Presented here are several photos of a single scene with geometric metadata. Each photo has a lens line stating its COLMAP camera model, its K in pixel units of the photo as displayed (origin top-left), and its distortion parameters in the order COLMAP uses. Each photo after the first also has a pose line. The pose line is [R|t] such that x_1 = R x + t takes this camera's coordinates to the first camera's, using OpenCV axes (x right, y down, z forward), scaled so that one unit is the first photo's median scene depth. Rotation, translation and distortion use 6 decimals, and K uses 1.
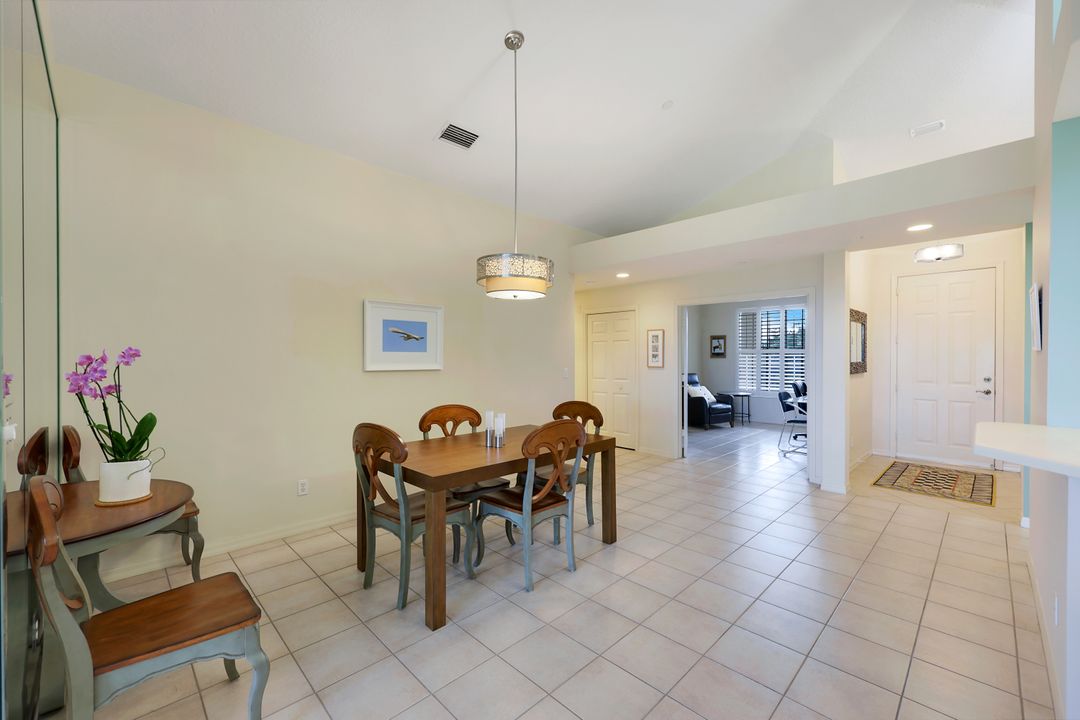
lens RADIAL K [[440.9, 0, 539.0], [0, 440.9, 358.7], [0, 0, 1]] dist [0.000502, 0.000420]
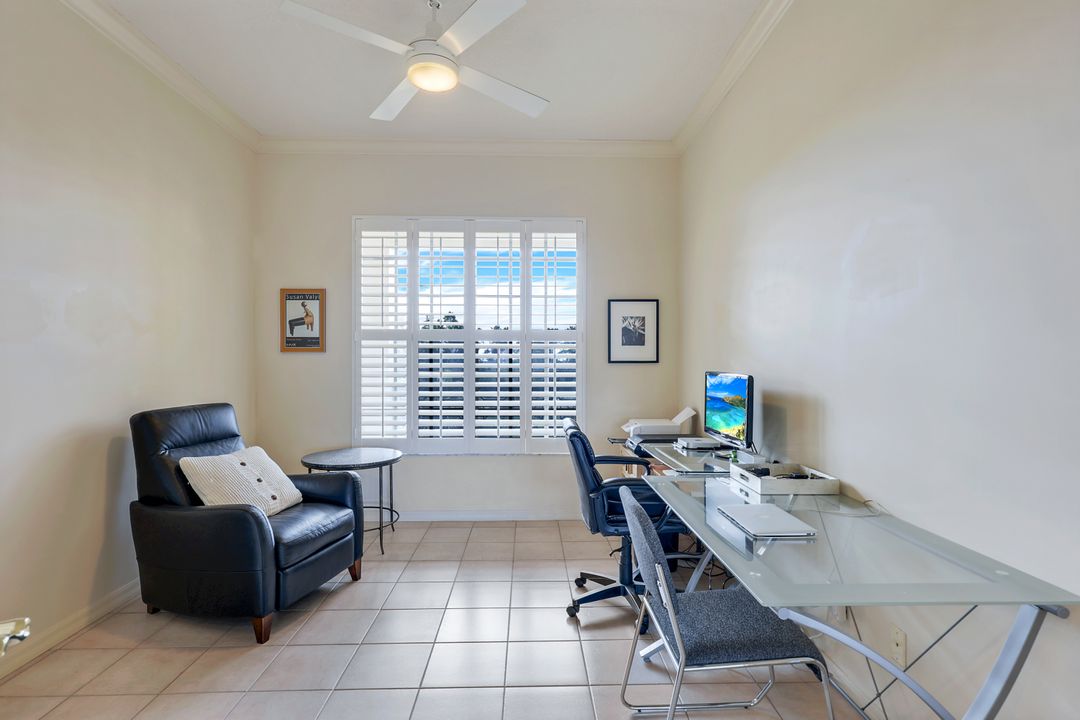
lens RADIAL K [[527.9, 0, 538.6], [0, 527.9, 359.2], [0, 0, 1]] dist [0.001641, -0.000862]
pose [[0.692153, -0.007048, 0.721717, 0.511209], [0.007239, 0.999970, 0.002823, 0.008071], [-0.721715, 0.003270, 0.692183, 1.263836]]
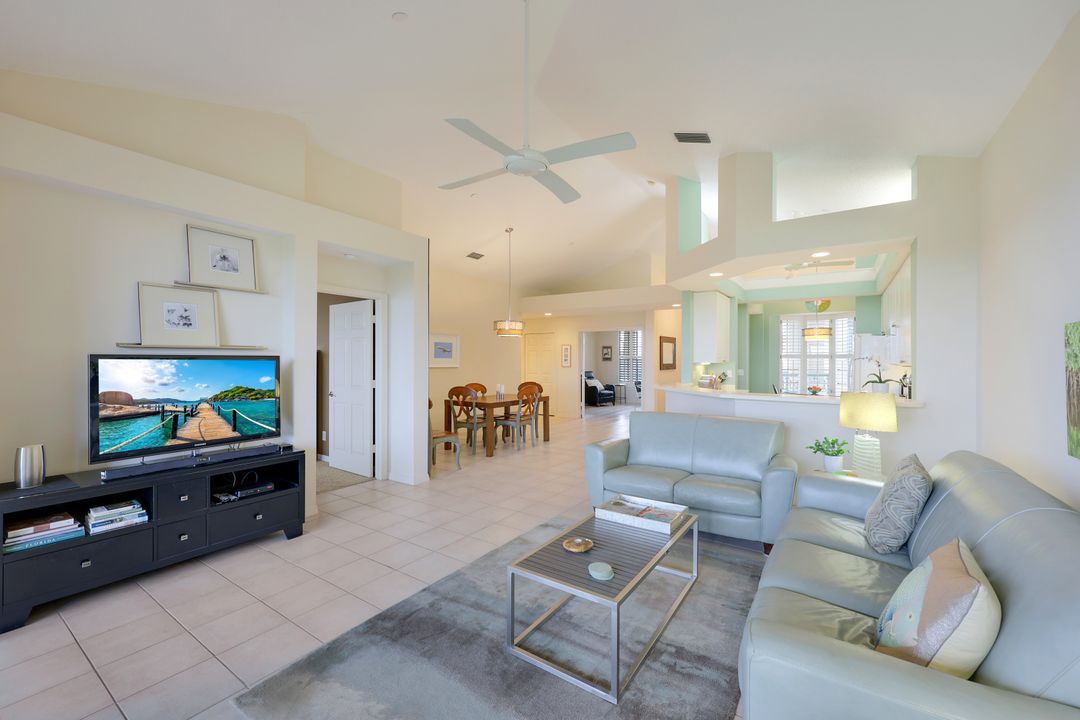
lens RADIAL K [[440.9, 0, 540.4], [0, 440.9, 356.7], [0, 0, 1]] dist [0.000502, 0.000420]
pose [[0.980722, 0.004408, 0.195357, -0.239432], [-0.002480, 0.999946, -0.010111, -0.002649], [-0.195391, 0.009431, 0.980680, -0.936136]]
